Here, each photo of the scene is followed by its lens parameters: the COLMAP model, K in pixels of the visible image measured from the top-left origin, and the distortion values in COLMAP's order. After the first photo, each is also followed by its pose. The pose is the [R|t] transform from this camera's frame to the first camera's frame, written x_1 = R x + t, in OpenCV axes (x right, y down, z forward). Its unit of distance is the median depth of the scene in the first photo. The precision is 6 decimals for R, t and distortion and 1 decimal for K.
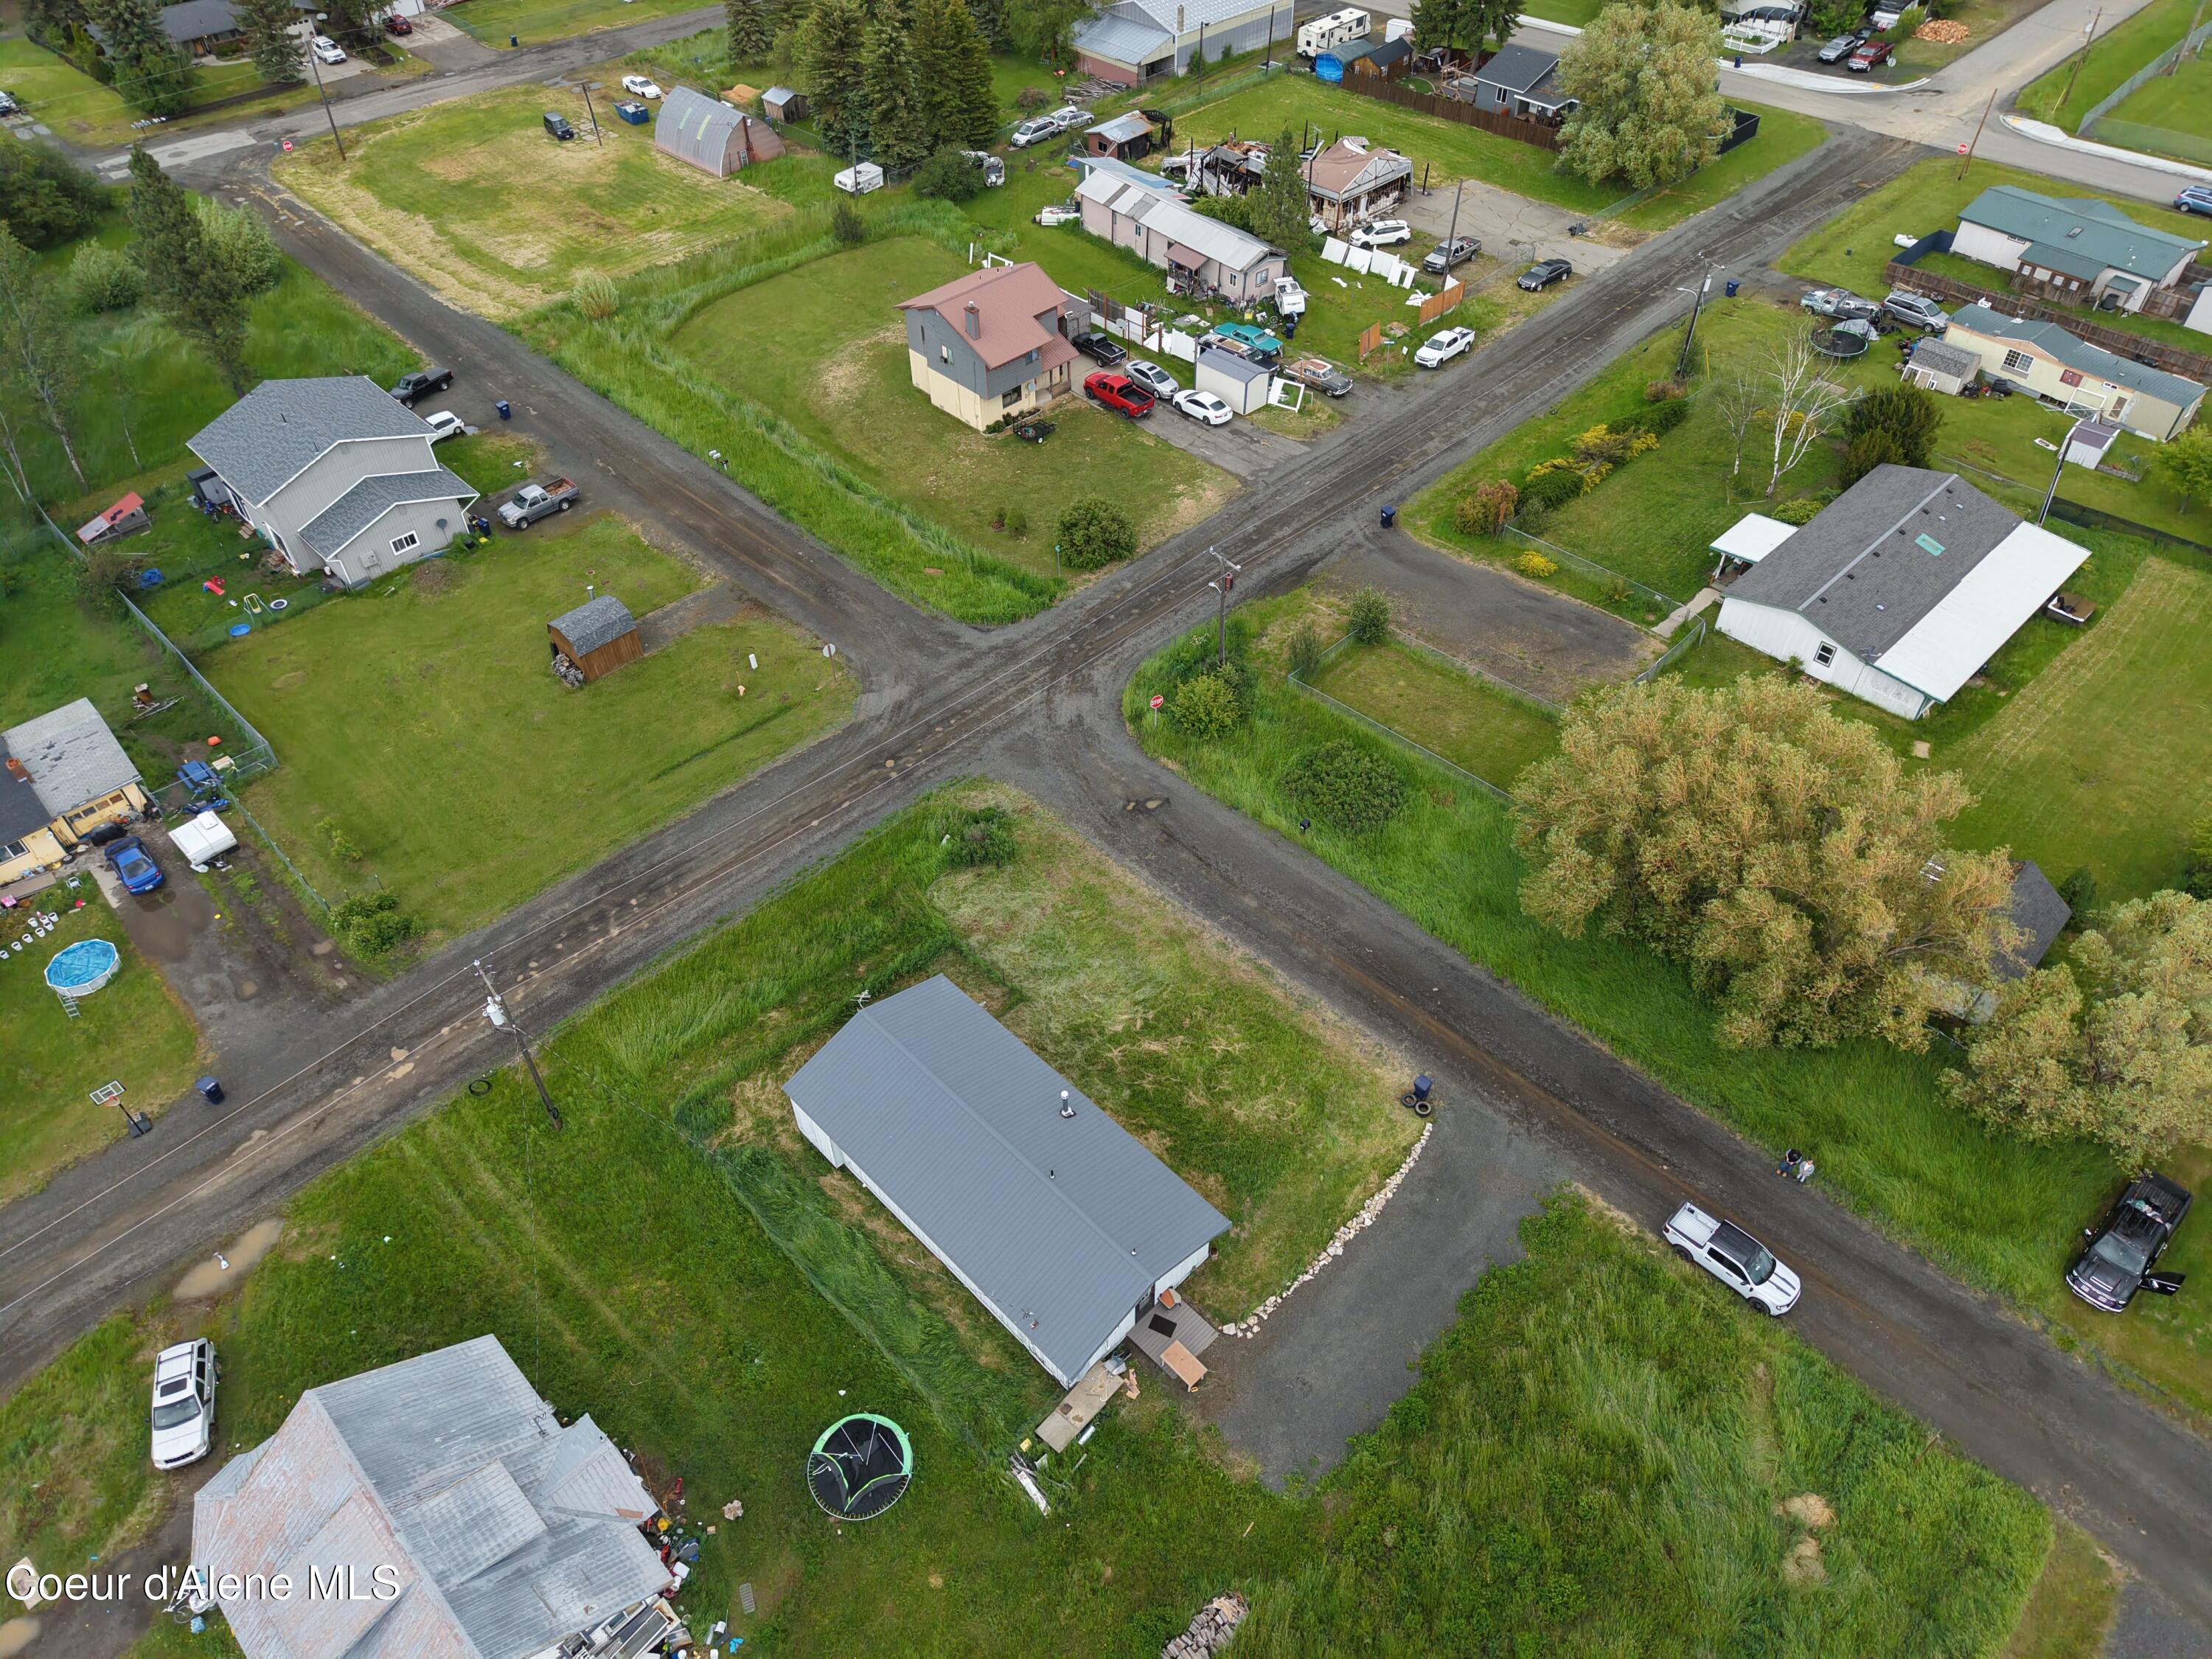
lens RADIAL K [[1480.9, 0, 1099.1], [0, 1480.9, 822.9], [0, 0, 1]] dist [0.022218, -0.020966]
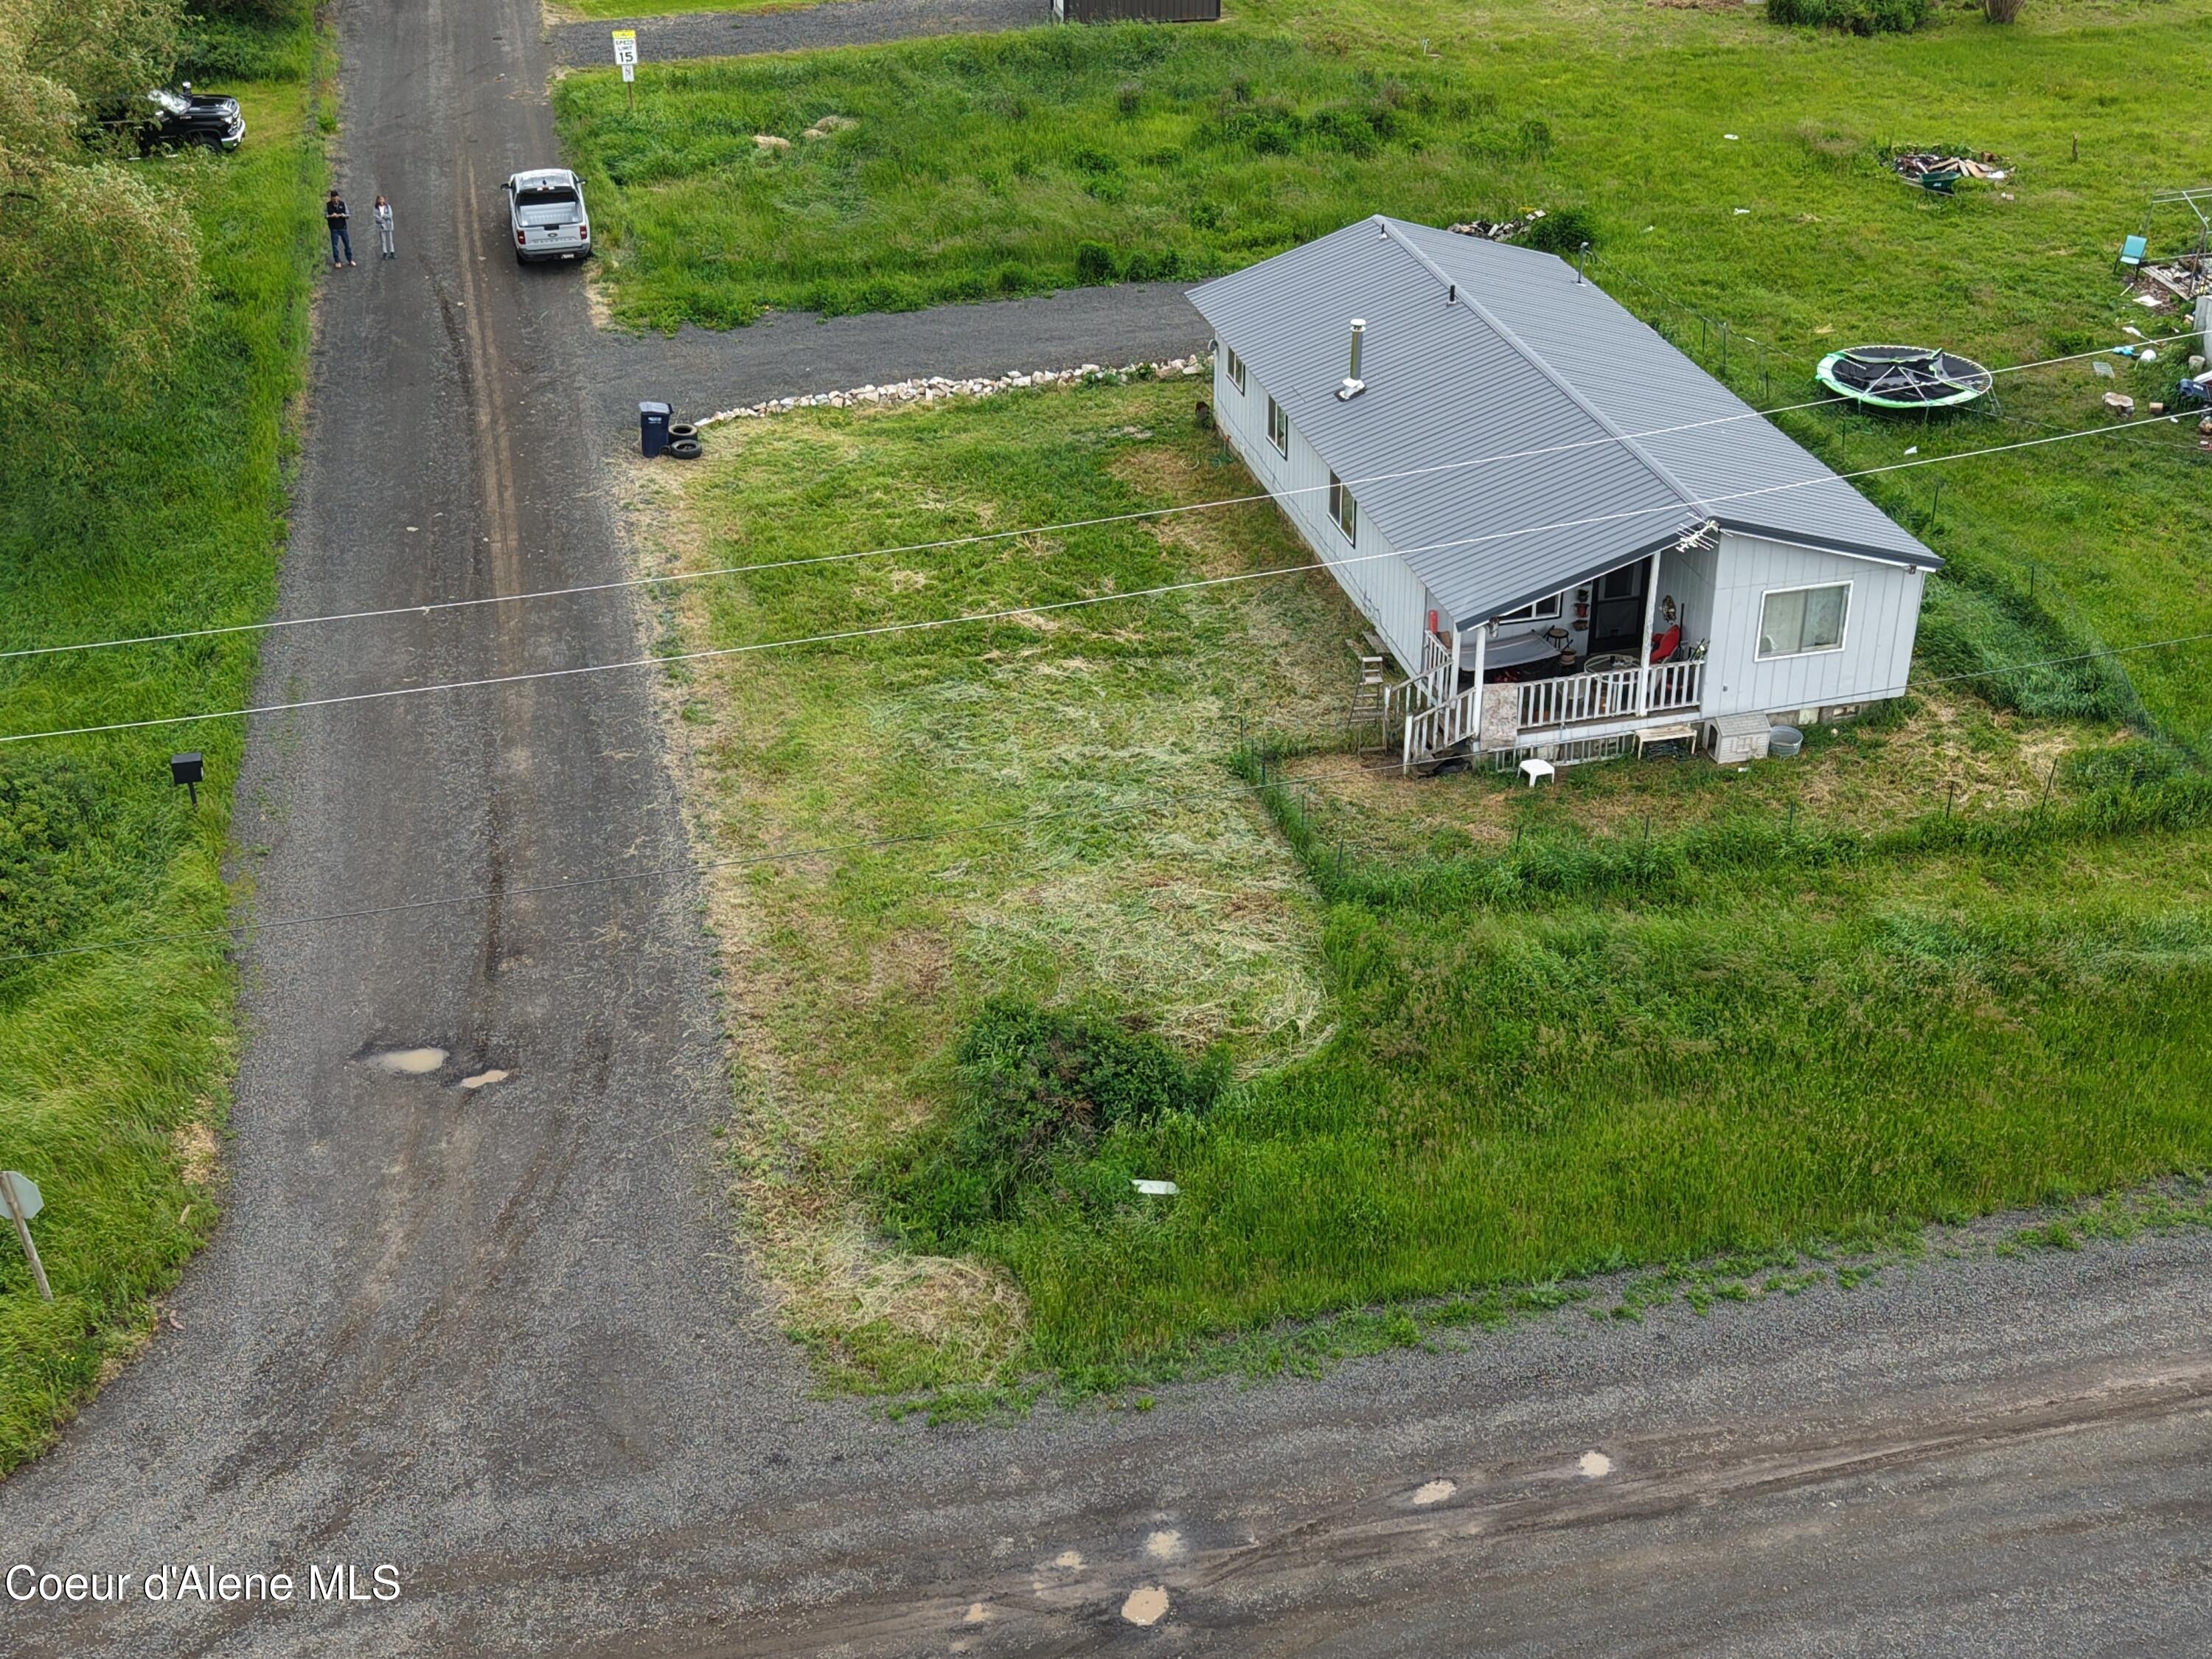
lens RADIAL K [[2556.3, 0, 1106.0], [0, 2556.3, 829.5], [0, 0, 1]] dist [0.221686, -0.686017]
pose [[-0.856682, -0.235120, 0.459145, -0.204006], [0.384022, 0.303596, 0.871984, -0.285720], [-0.344416, 0.923335, -0.169794, 0.715763]]
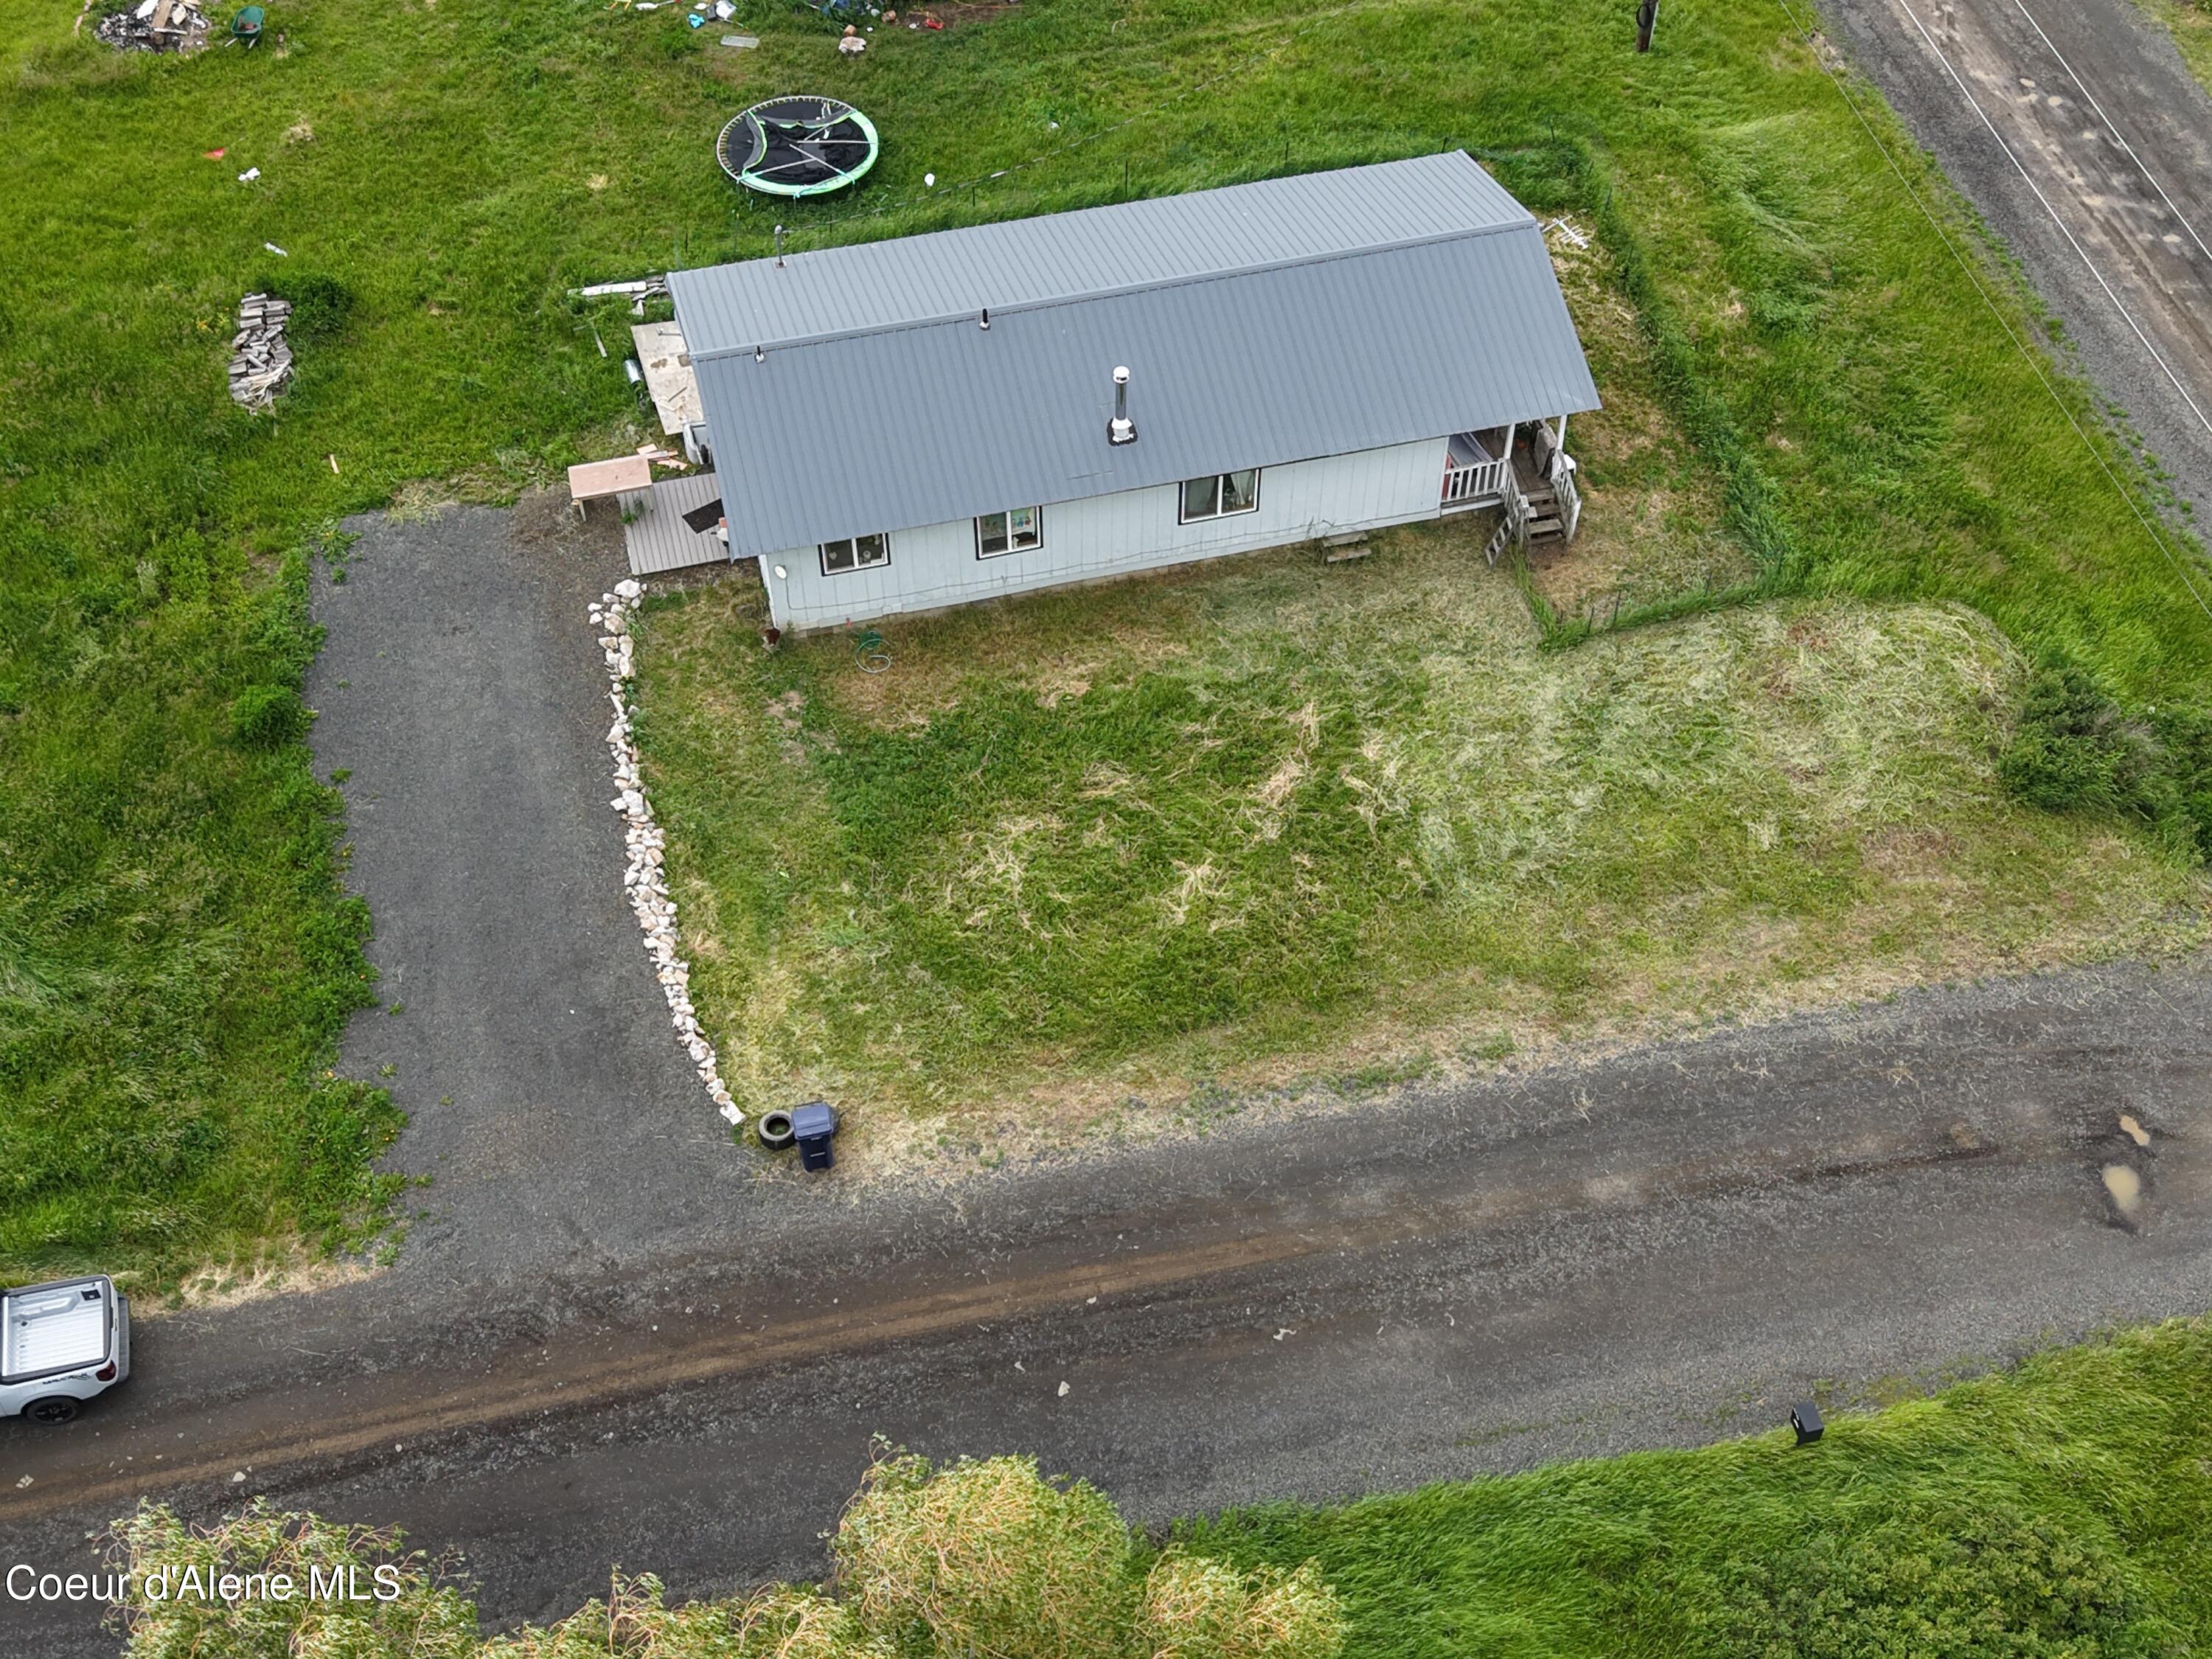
lens RADIAL K [[2556.3, 0, 1106.0], [0, 2556.3, 829.5], [0, 0, 1]] dist [0.221686, -0.686017]
pose [[-0.509055, 0.671869, -0.538010, 0.285270], [-0.603165, 0.167467, 0.779837, -0.237986], [0.614047, 0.721489, 0.319998, 0.452847]]
